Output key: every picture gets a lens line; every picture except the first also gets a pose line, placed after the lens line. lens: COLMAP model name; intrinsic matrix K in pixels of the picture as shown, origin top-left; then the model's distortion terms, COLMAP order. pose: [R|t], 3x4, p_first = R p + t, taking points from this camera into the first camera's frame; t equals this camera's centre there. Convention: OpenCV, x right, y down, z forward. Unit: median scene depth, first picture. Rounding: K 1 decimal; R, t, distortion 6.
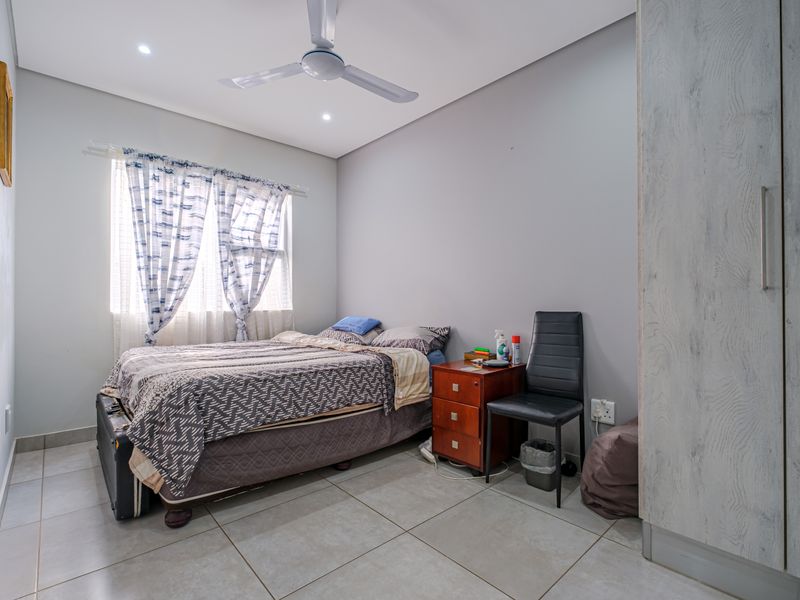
lens RADIAL K [[352.2, 0, 400.0], [0, 352.2, 300.0], [0, 0, 1]] dist [0.000521, -0.000053]
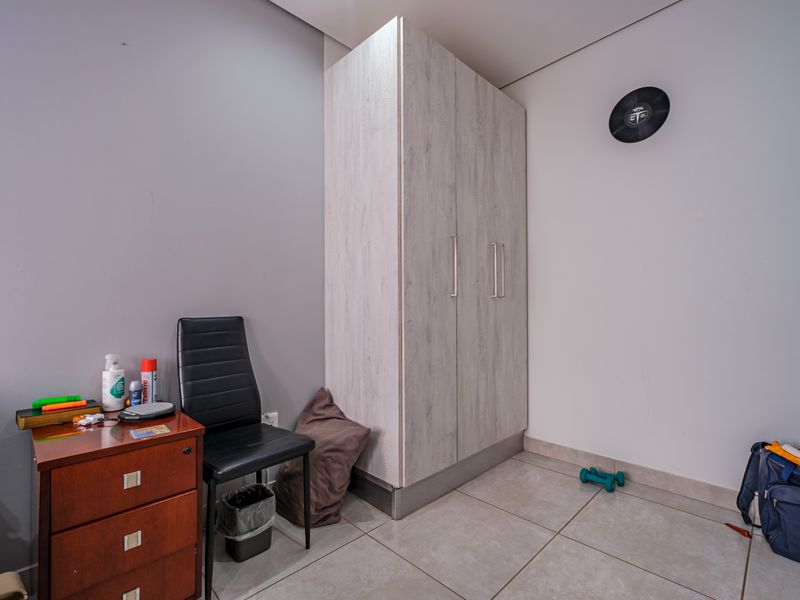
lens RADIAL K [[380.8, 0, 401.9], [0, 380.8, 301.6], [0, 0, 1]] dist [0.001008, 0.000092]
pose [[-0.006384, 0.003609, 0.999973, -0.460400], [-0.007358, 0.999966, -0.003656, 0.001660], [-0.999953, -0.007381, -0.006357, 0.782483]]
